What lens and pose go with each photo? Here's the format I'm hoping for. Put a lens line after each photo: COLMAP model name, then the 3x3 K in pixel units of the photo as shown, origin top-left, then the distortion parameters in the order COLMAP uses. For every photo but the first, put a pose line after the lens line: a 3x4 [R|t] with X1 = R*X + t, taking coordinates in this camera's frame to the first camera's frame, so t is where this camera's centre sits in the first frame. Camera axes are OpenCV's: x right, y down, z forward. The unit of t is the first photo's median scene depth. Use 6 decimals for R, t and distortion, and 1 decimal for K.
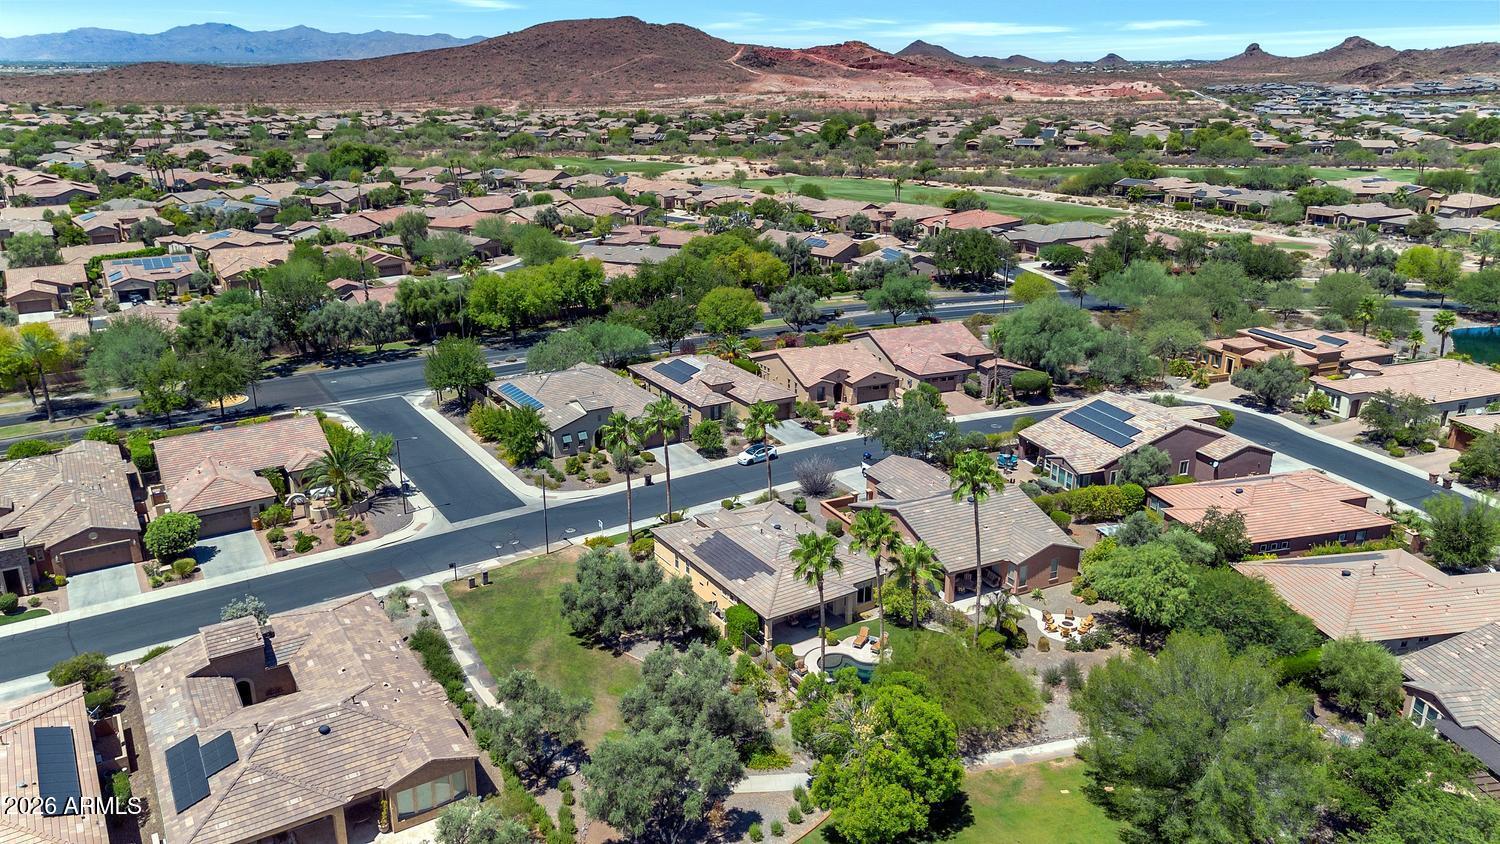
lens RADIAL K [[1055.8, 0, 747.1], [0, 1055.8, 443.4], [0, 0, 1]] dist [0.067850, -0.065620]
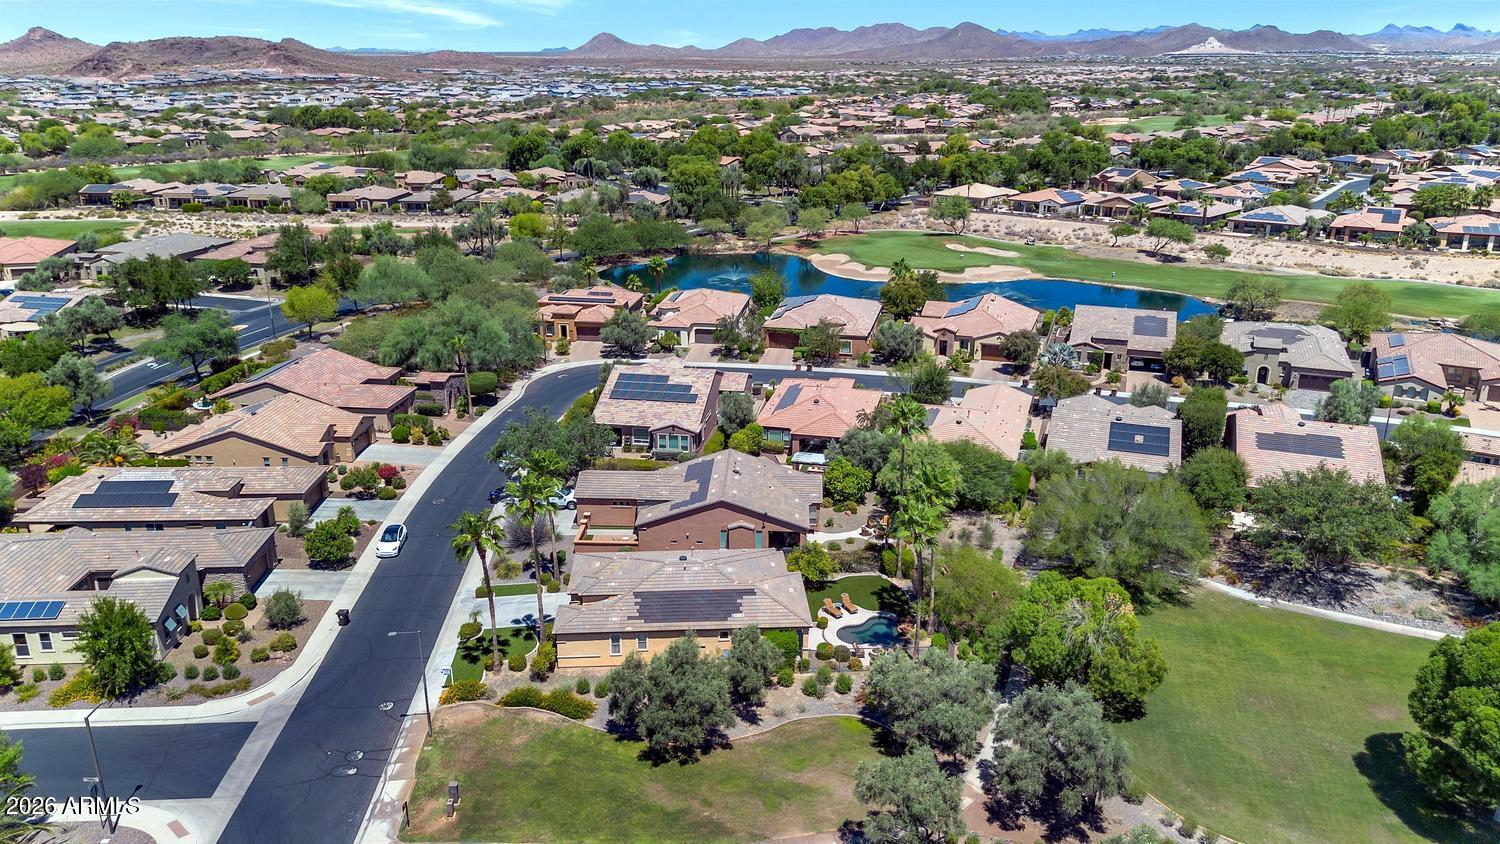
lens RADIAL K [[1055.8, 0, 747.1], [0, 1055.8, 443.4], [0, 0, 1]] dist [0.067850, -0.065620]
pose [[0.486641, -0.296505, 0.821745, -0.466320], [0.291169, 0.941907, 0.167430, -0.106961], [-0.823651, 0.157788, 0.544703, 0.297329]]
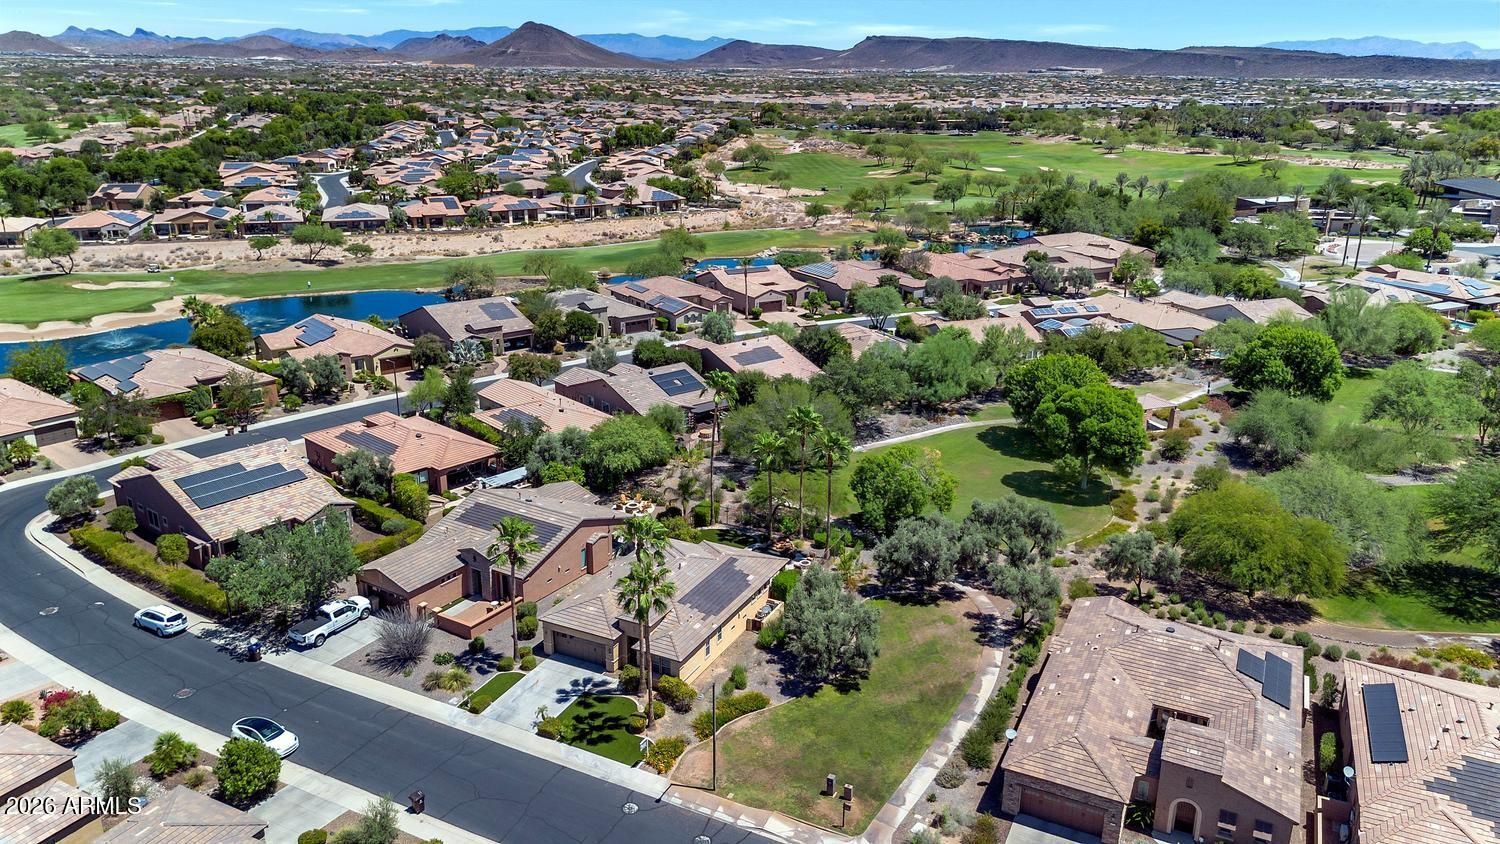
lens RADIAL K [[1055.8, 0, 747.1], [0, 1055.8, 443.4], [0, 0, 1]] dist [0.067850, -0.065620]
pose [[-0.512022, -0.289547, 0.808700, -0.527310], [0.282576, 0.832293, 0.476906, -0.312240], [-0.811162, 0.472706, -0.344333, 0.839166]]
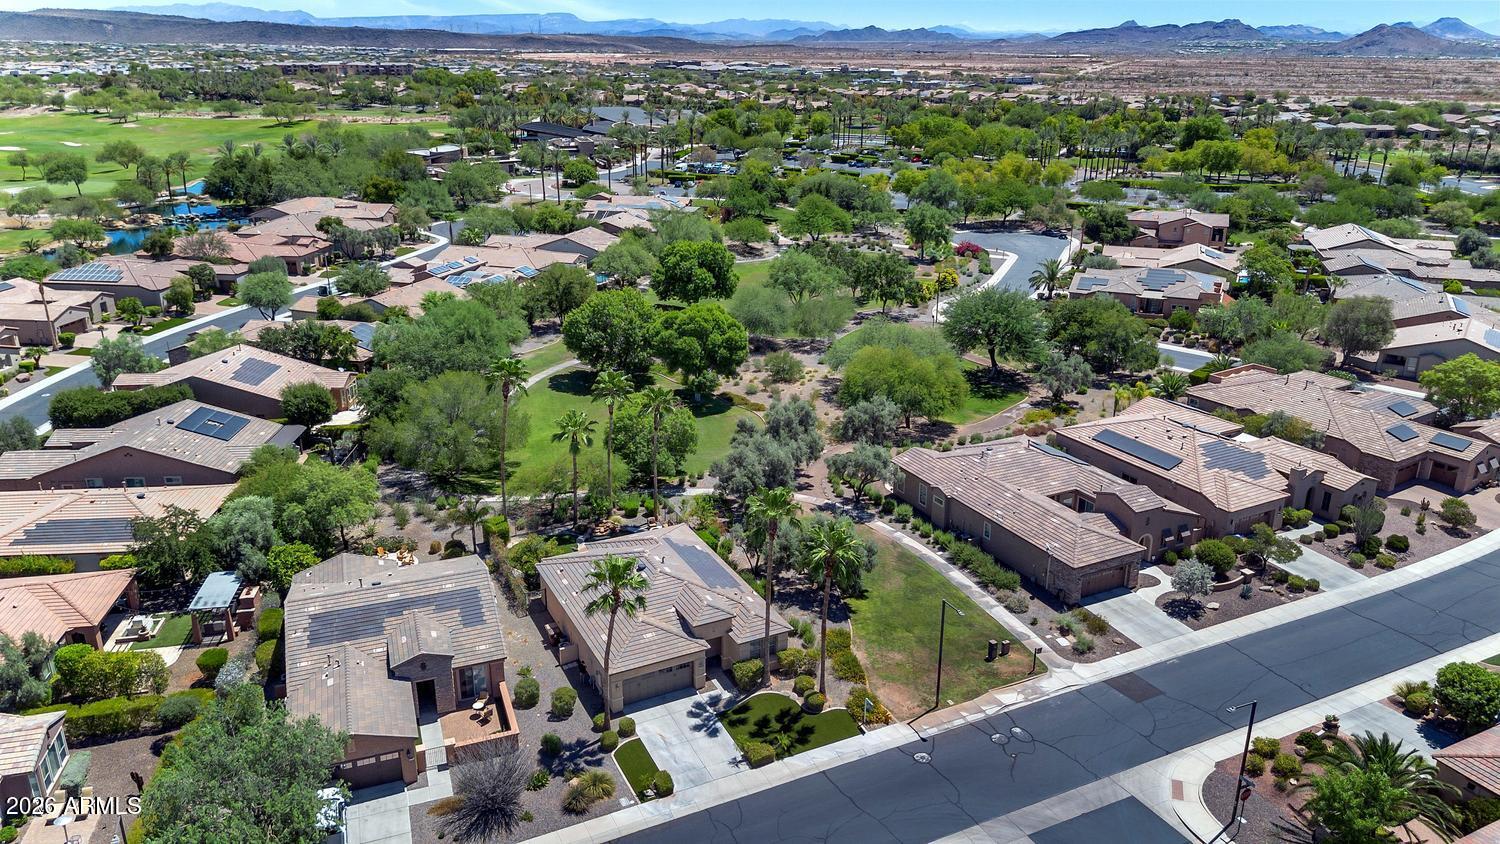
lens RADIAL K [[1055.8, 0, 747.1], [0, 1055.8, 443.4], [0, 0, 1]] dist [0.067850, -0.065620]
pose [[-0.994621, -0.039247, 0.095860, -0.092130], [0.032290, 0.761852, 0.646946, -0.374133], [-0.098422, 0.646561, -0.756487, 1.082267]]
